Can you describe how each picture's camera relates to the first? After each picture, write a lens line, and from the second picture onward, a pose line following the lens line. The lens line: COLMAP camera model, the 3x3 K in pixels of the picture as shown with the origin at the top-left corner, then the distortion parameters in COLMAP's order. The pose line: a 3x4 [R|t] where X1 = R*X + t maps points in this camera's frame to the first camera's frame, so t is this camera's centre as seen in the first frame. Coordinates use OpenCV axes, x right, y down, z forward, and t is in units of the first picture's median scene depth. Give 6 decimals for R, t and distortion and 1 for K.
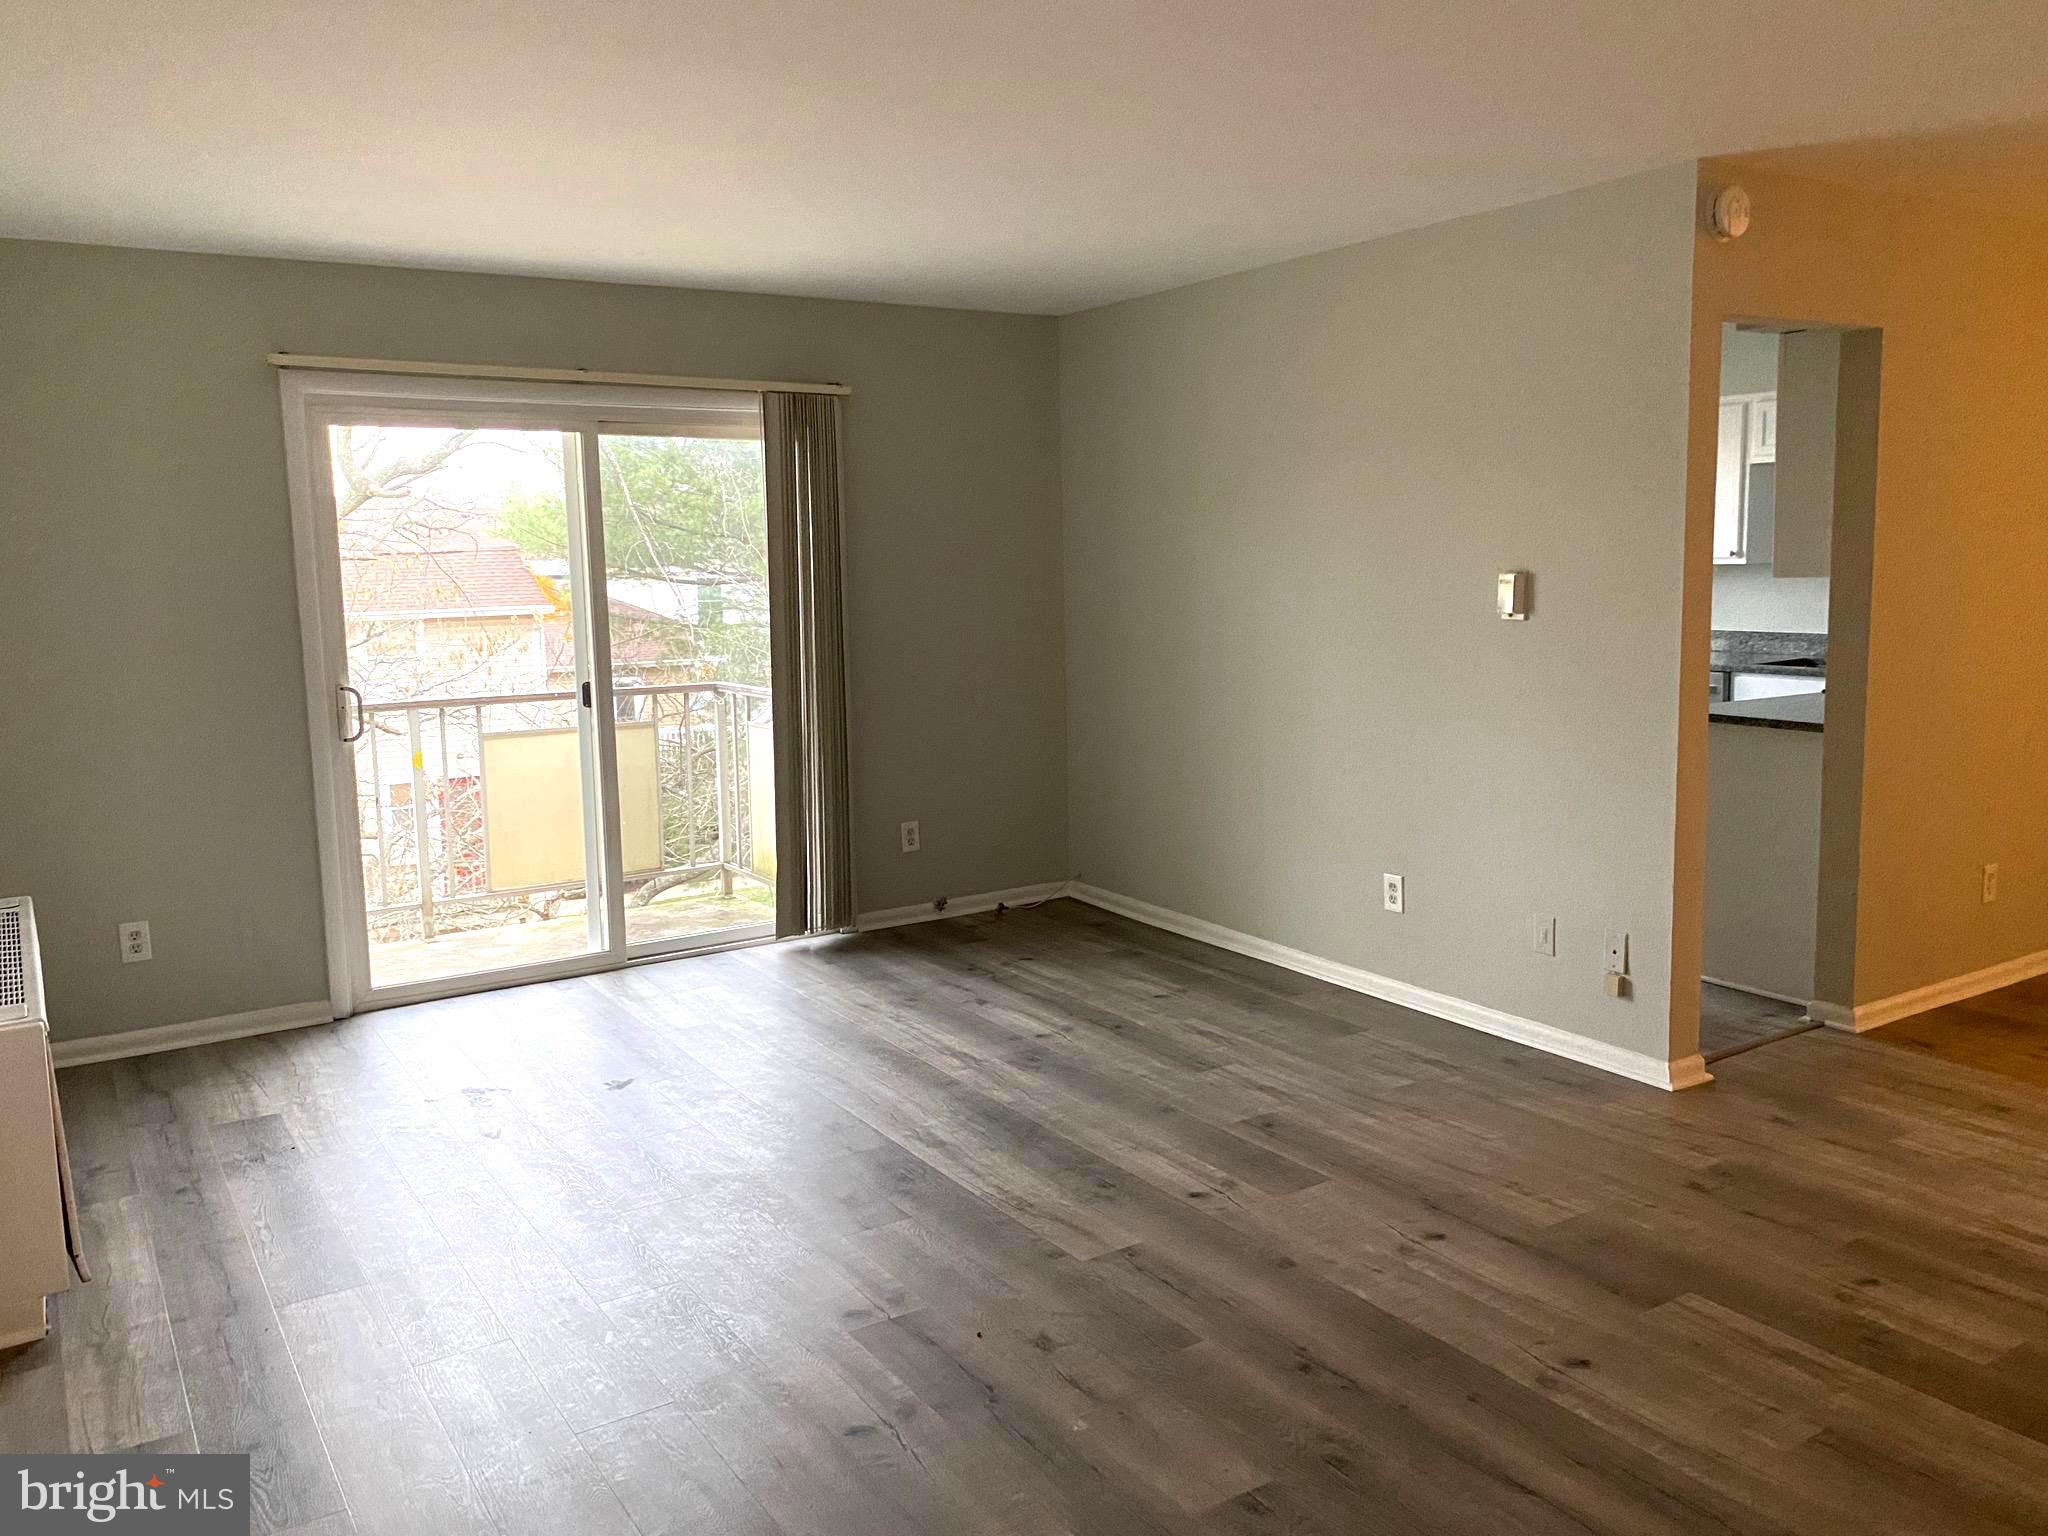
lens RADIAL K [[1554.0, 0, 1011.9], [0, 1554.0, 736.3], [0, 0, 1]] dist [0.031787, -0.036014]
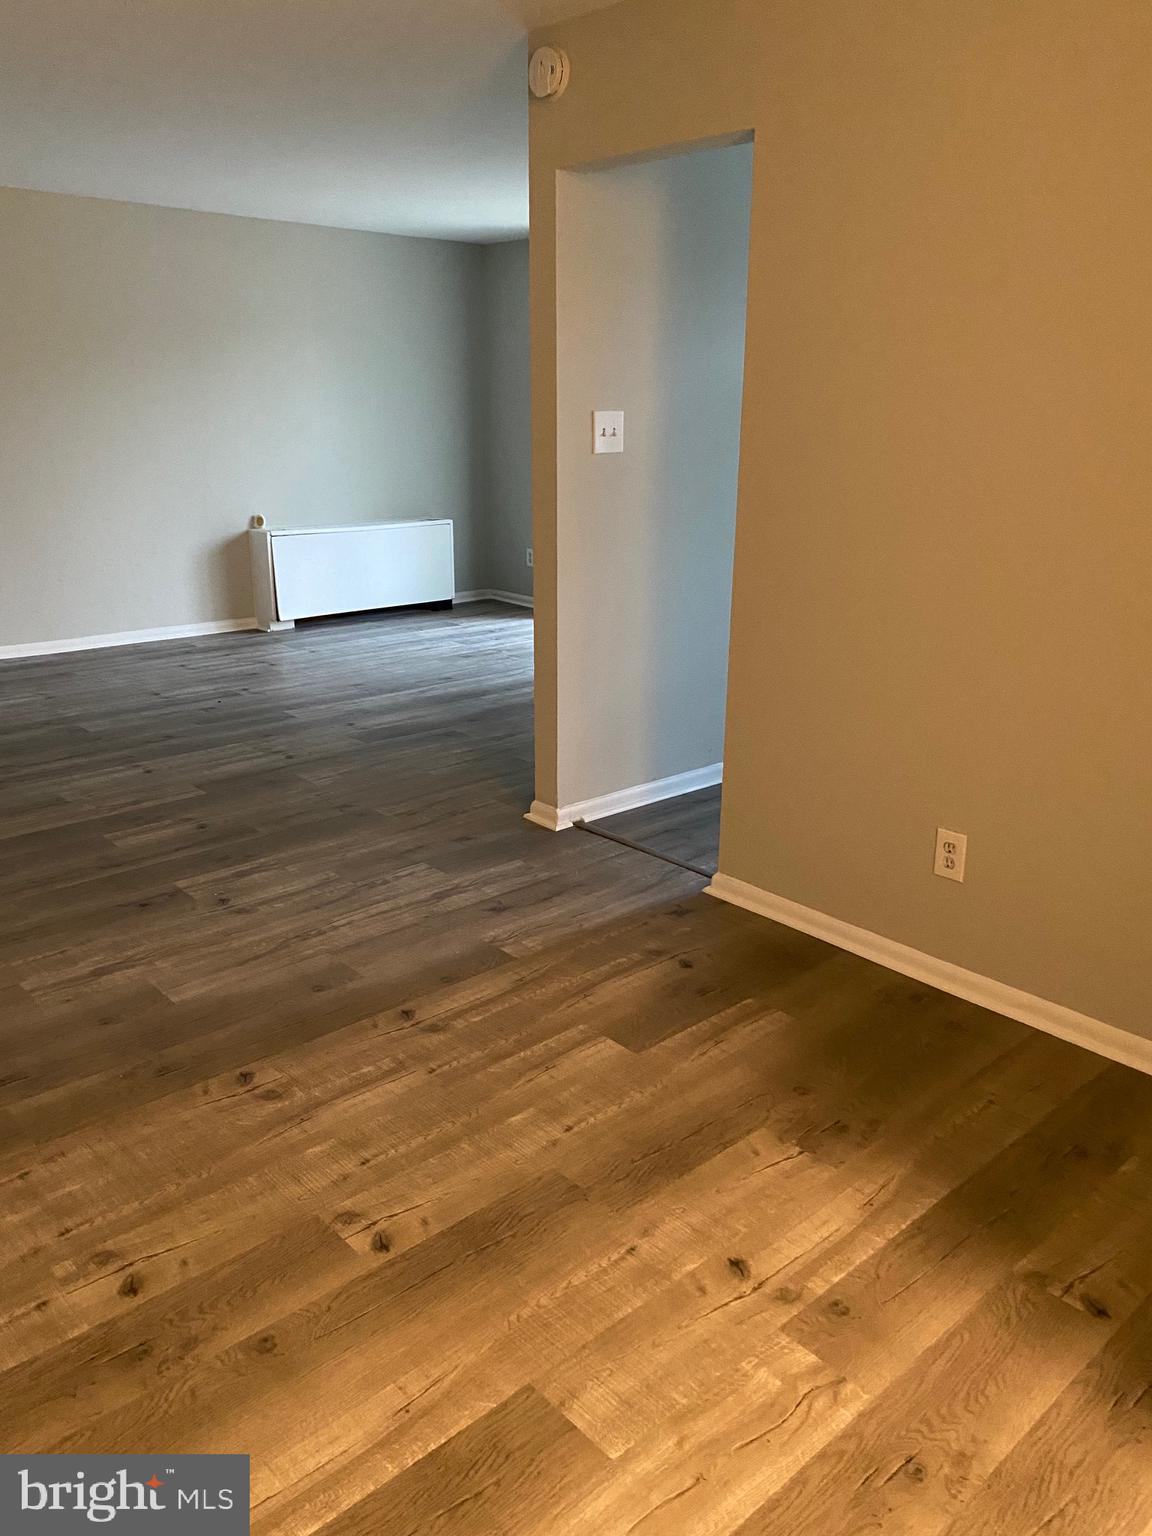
lens RADIAL K [[1165.5, 0, 585.0], [0, 1165.5, 759.3], [0, 0, 1]] dist [0.031787, -0.036014]
pose [[0.178809, 0.310830, -0.933494, 1.312491], [-0.134354, 0.947611, 0.289796, -0.108829], [0.974667, 0.073601, 0.211203, 0.827965]]
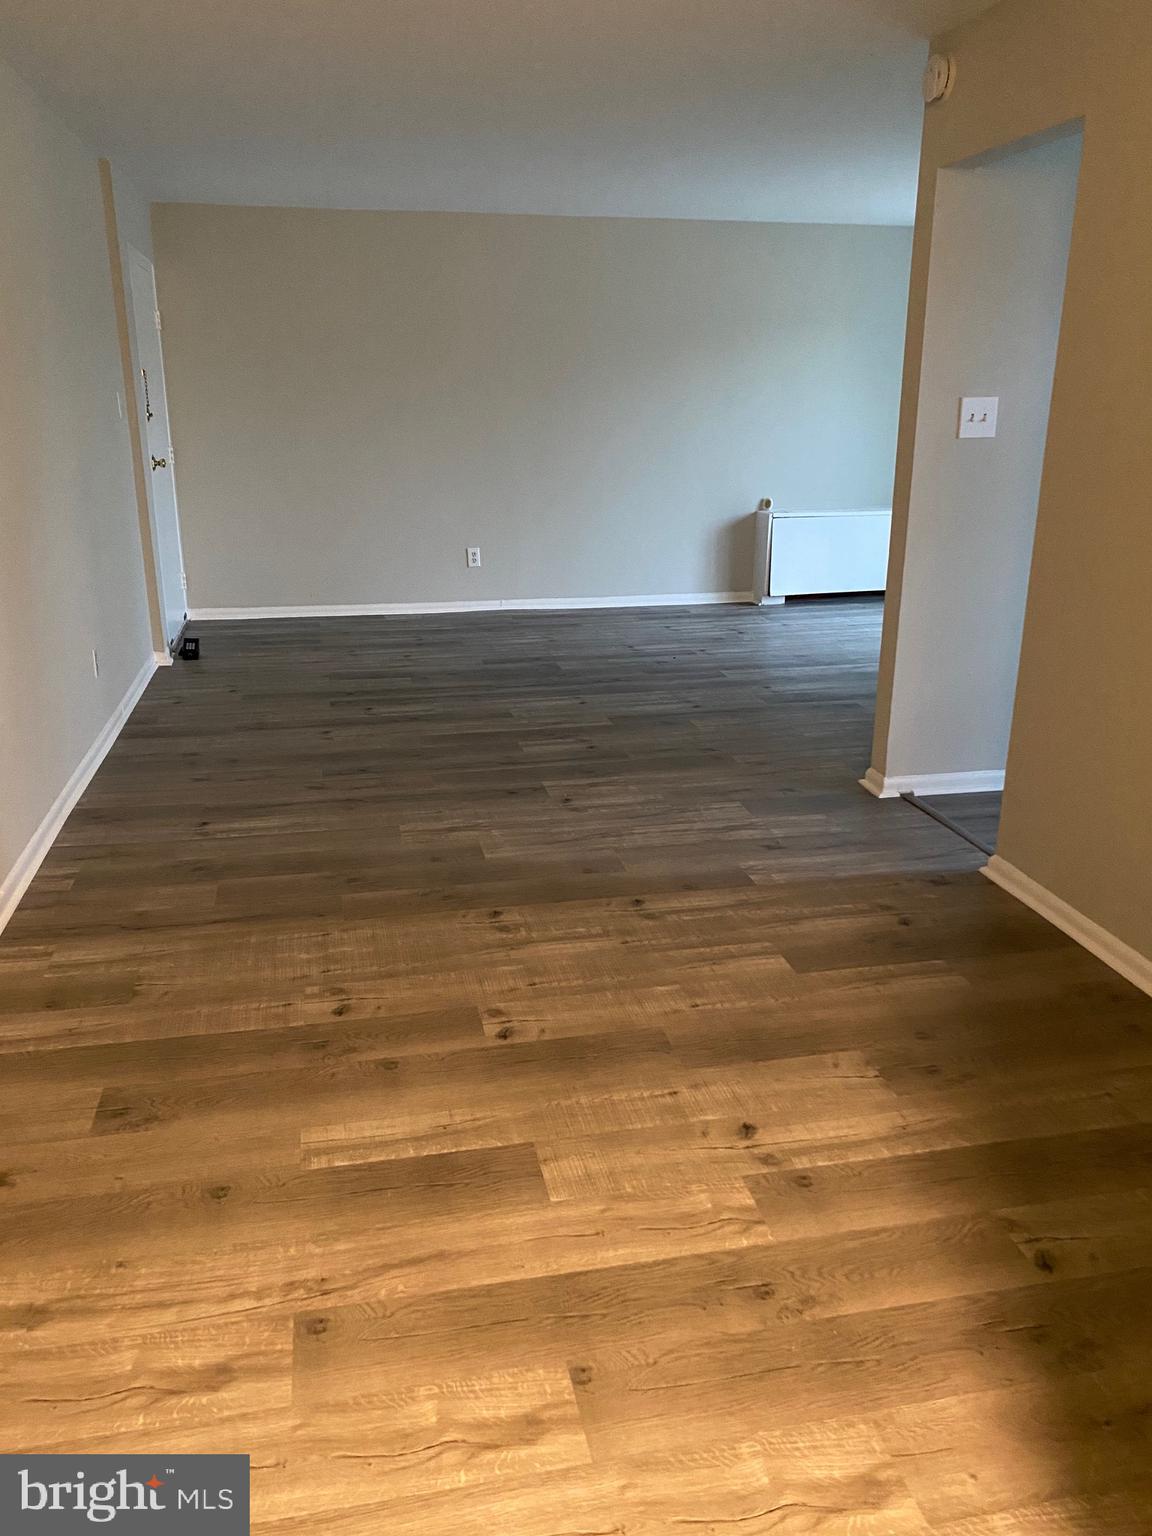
lens RADIAL K [[1165.5, 0, 584.7], [0, 1165.5, 769.1], [0, 0, 1]] dist [0.031787, -0.036014]
pose [[-0.344215, 0.307713, -0.887034, 1.406971], [-0.111361, 0.924718, 0.363999, -0.134099], [0.932263, 0.224075, -0.284035, 1.048838]]
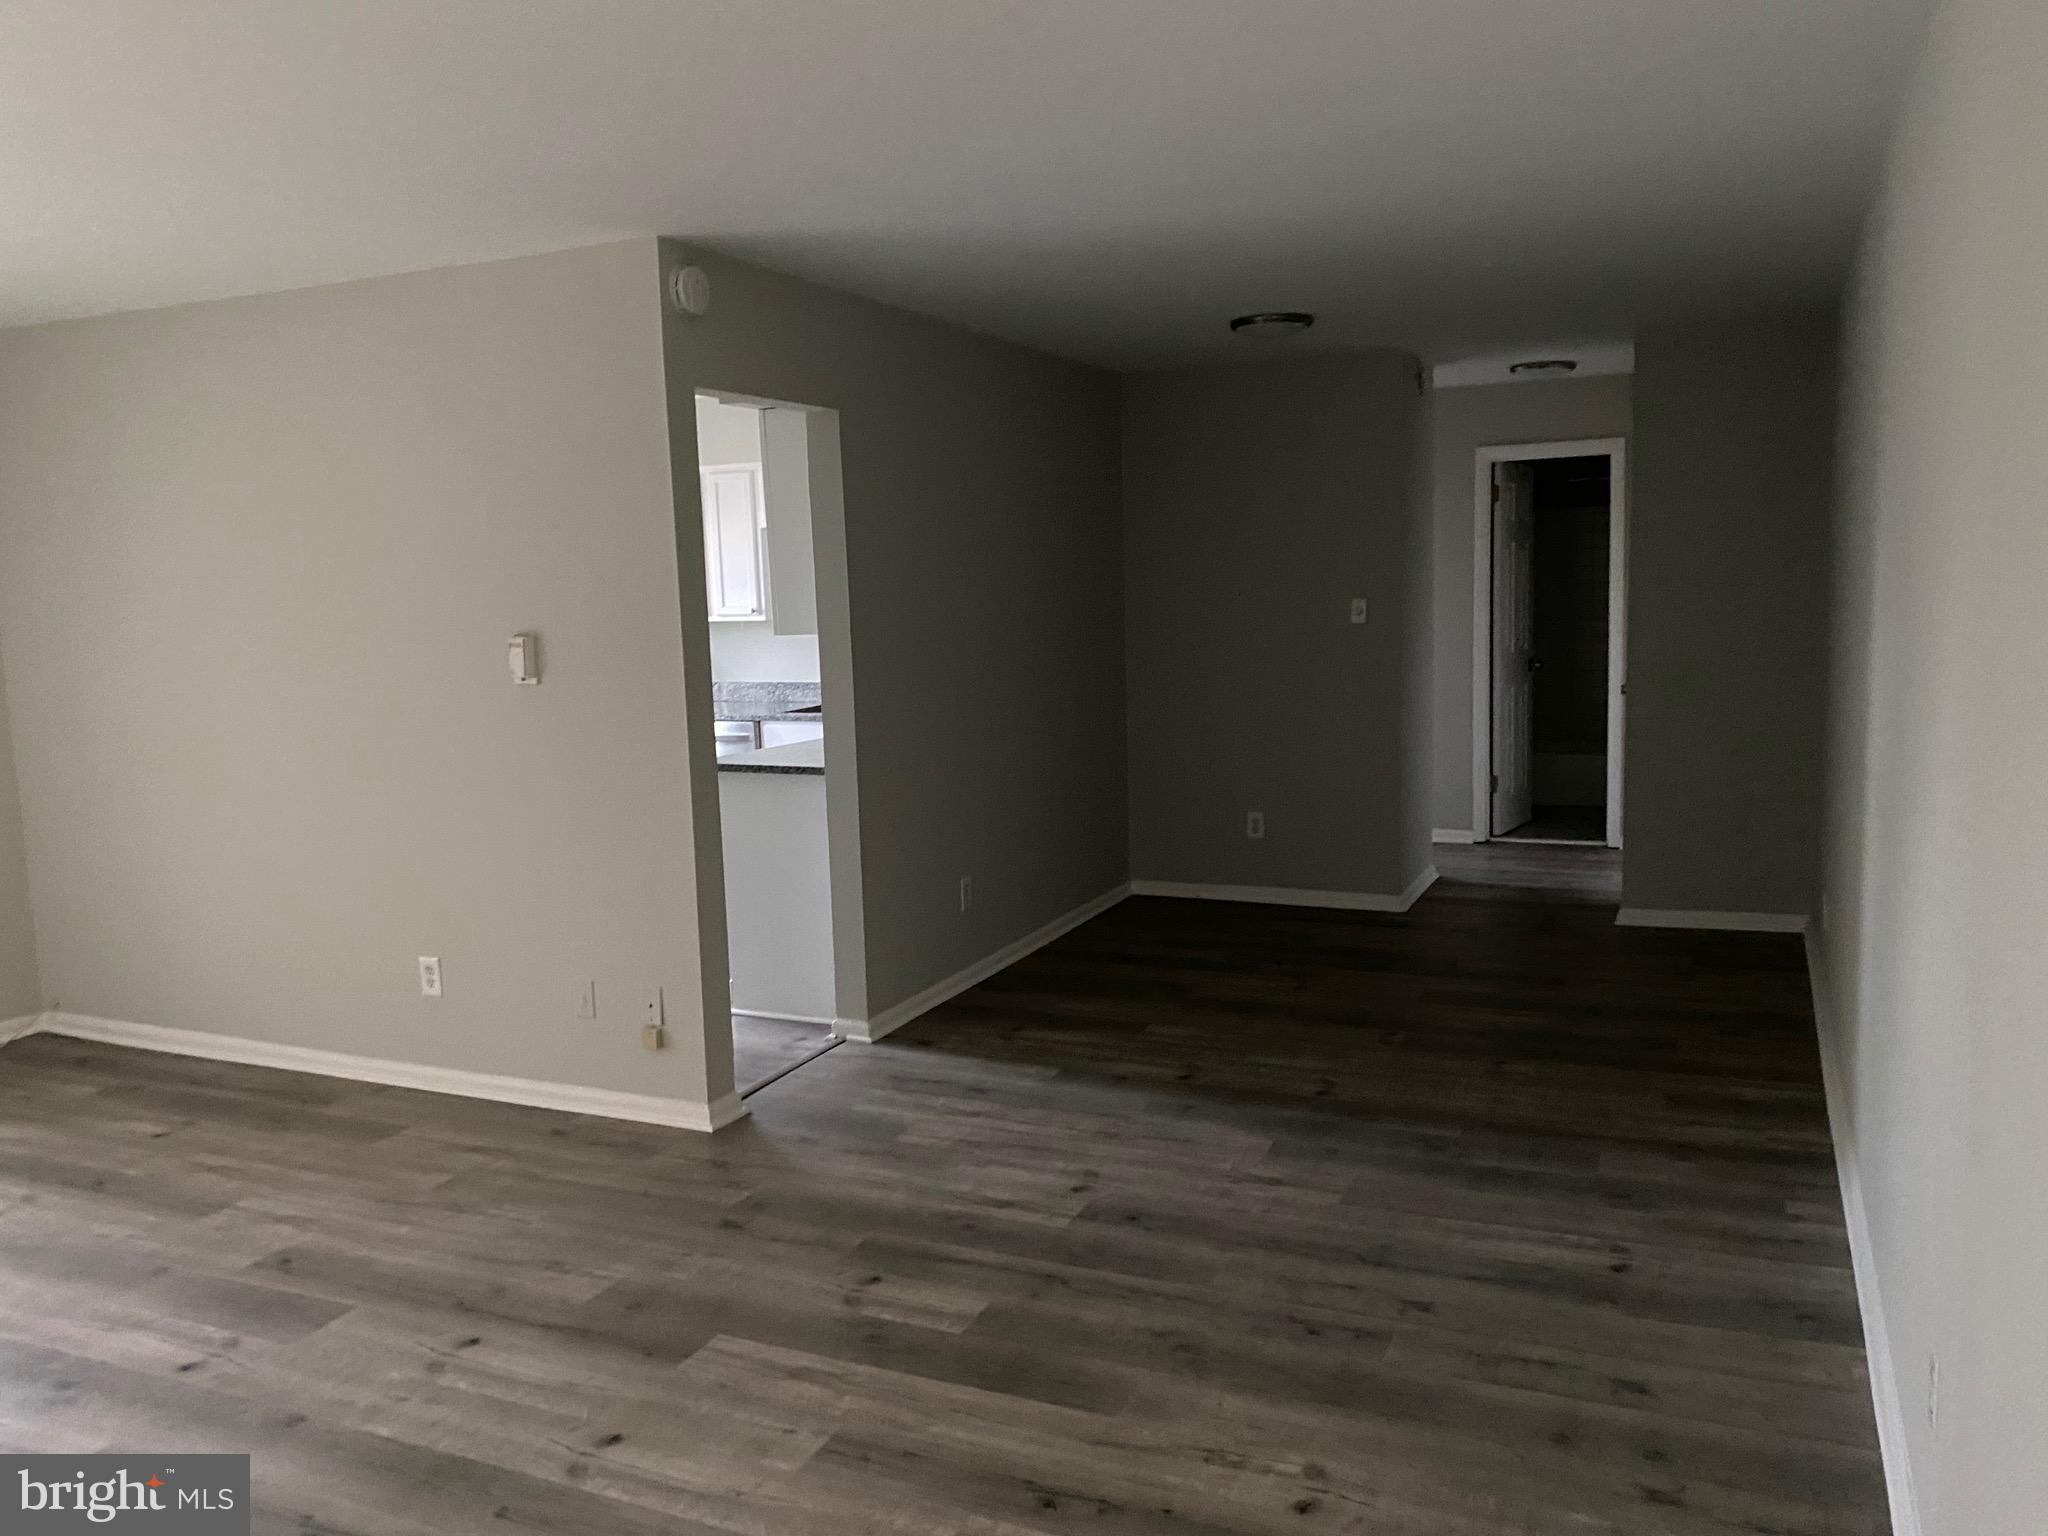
lens RADIAL K [[1554.0, 0, 1011.7], [0, 1554.0, 736.8], [0, 0, 1]] dist [0.031787, -0.036014]
pose [[0.840224, -0.059558, 0.538958, 0.047739], [0.078764, 0.996813, -0.012637, -0.005004], [-0.536488, 0.053069, 0.842238, 0.008987]]
